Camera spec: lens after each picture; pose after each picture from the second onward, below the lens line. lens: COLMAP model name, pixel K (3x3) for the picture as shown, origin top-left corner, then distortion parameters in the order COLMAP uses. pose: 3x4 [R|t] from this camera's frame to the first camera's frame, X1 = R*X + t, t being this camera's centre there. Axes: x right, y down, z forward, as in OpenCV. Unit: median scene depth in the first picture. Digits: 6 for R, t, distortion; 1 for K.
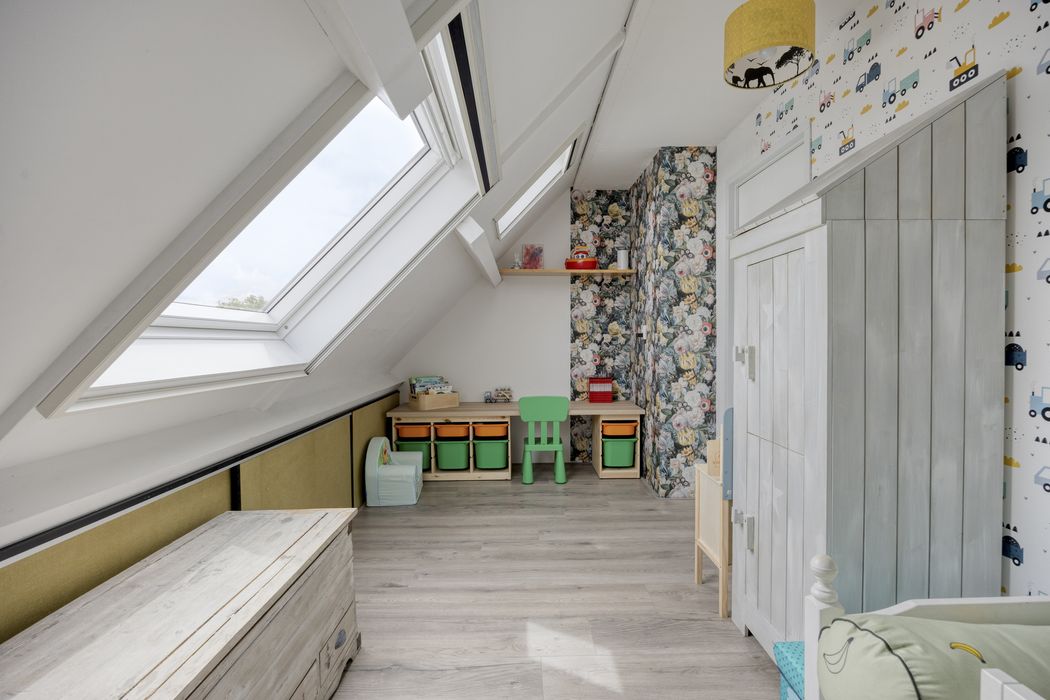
lens RADIAL K [[494.8, 0, 527.8], [0, 494.8, 345.3], [0, 0, 1]] dist [-0.010442, -0.000297]
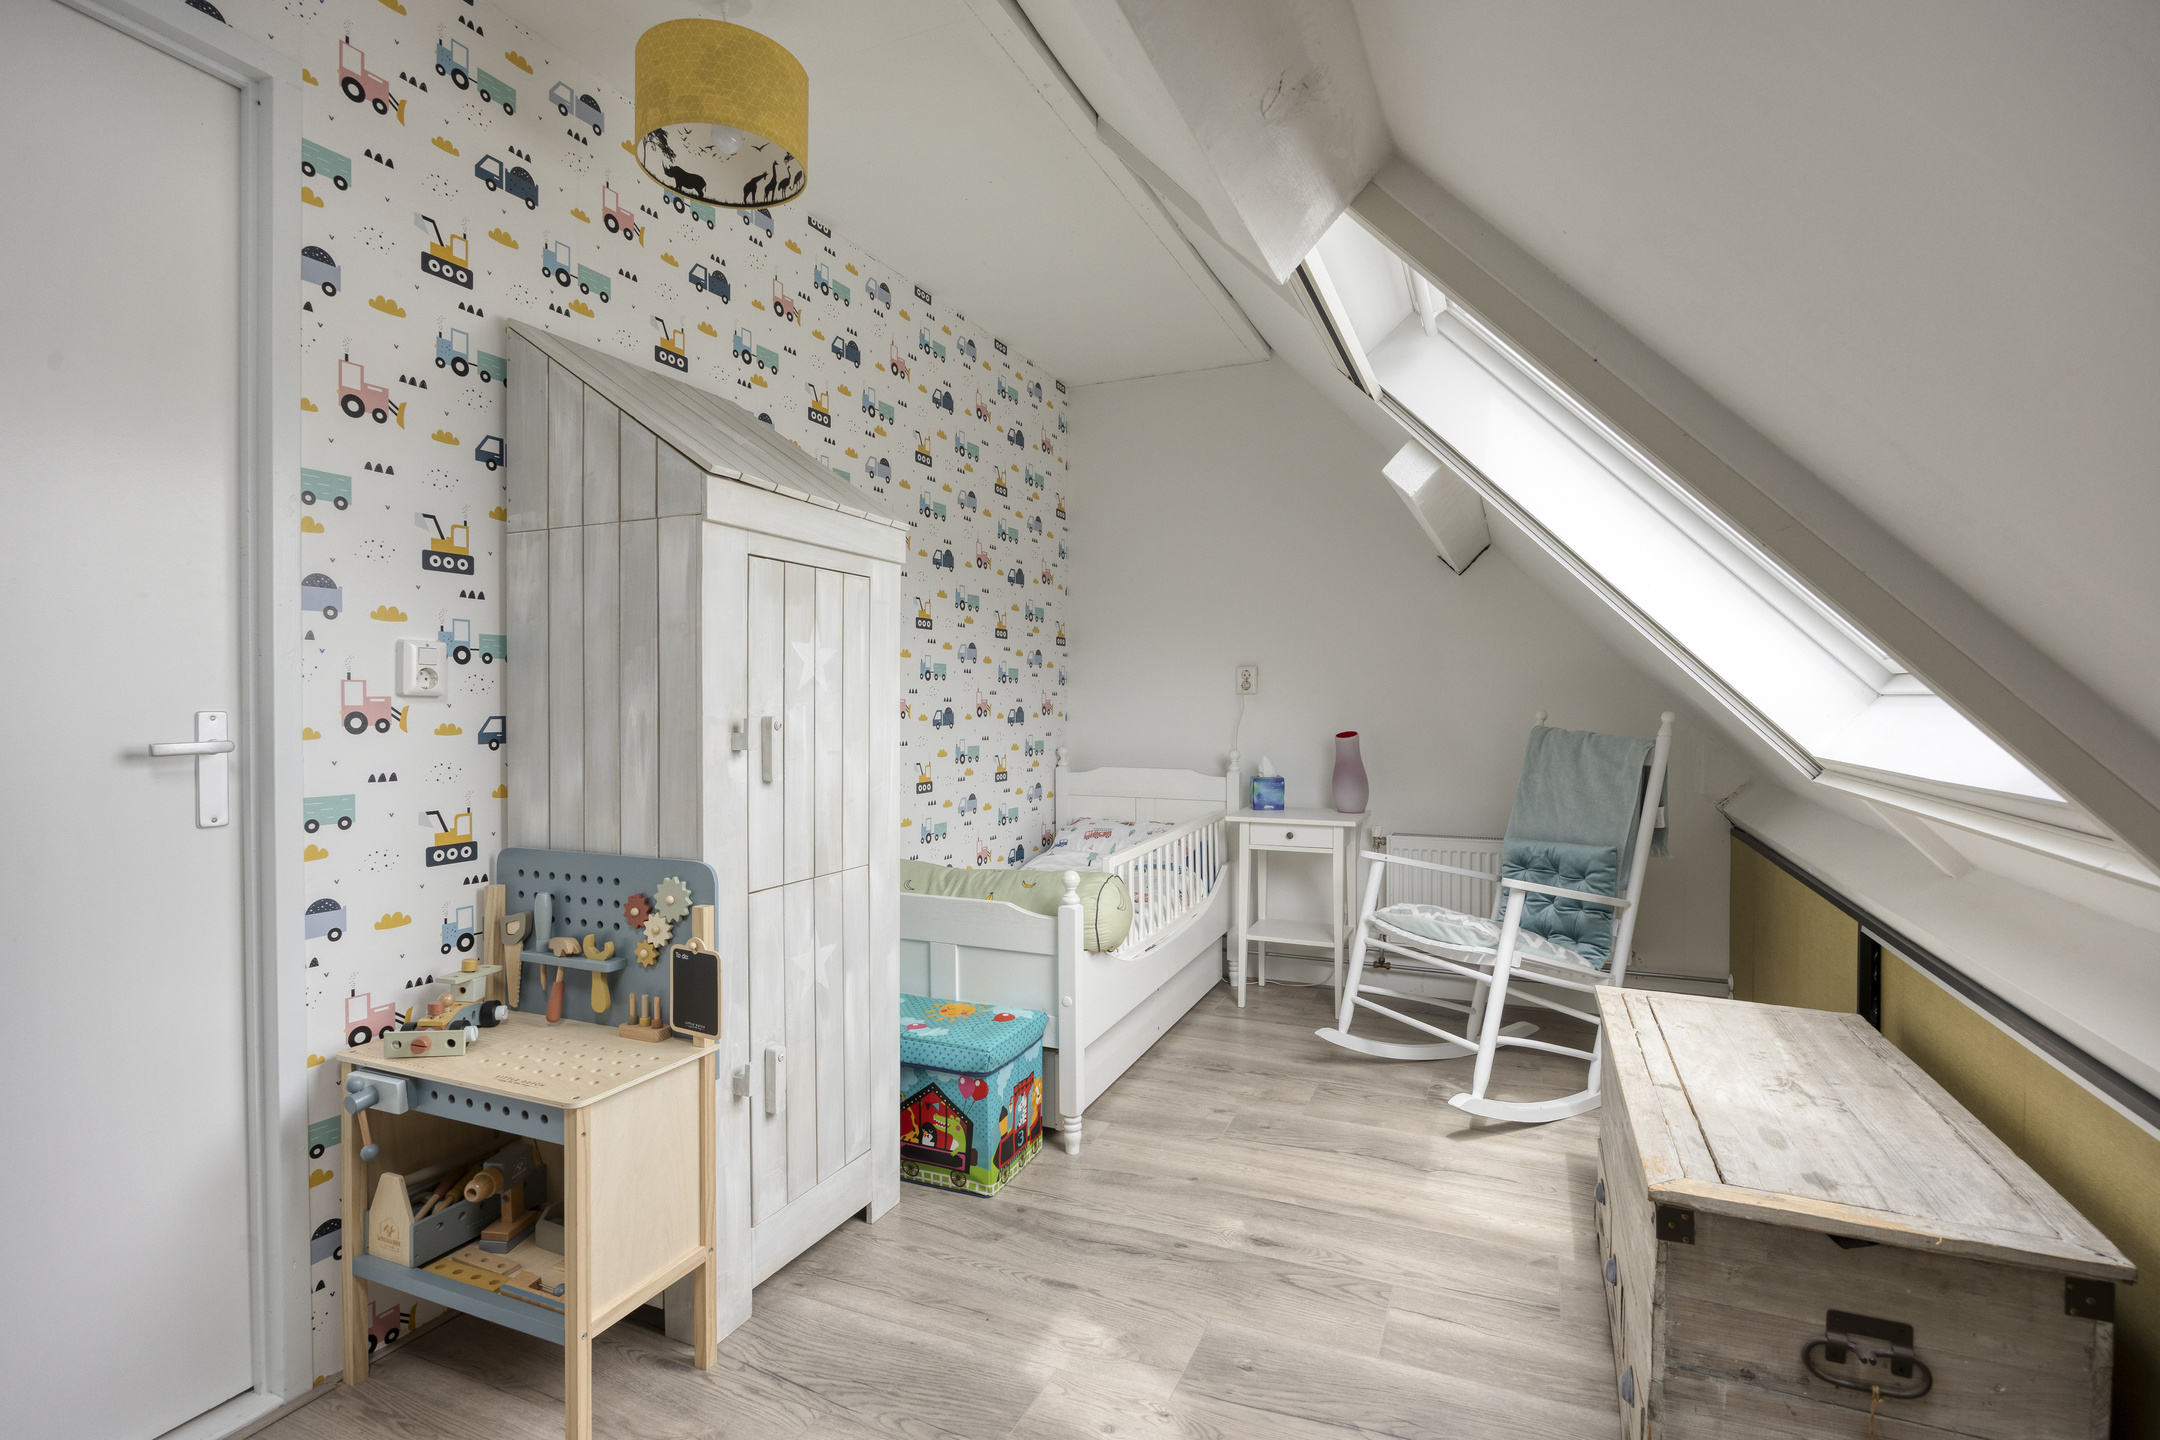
lens RADIAL K [[1042.6, 0, 1083.0], [0, 1042.6, 721.7], [0, 0, 1]] dist [-0.005696, -0.000942]
pose [[-0.915461, -0.001051, 0.402406, -0.312536], [0.010680, 0.999581, 0.026907, -0.021875], [-0.402266, 0.028930, -0.915066, 2.063859]]
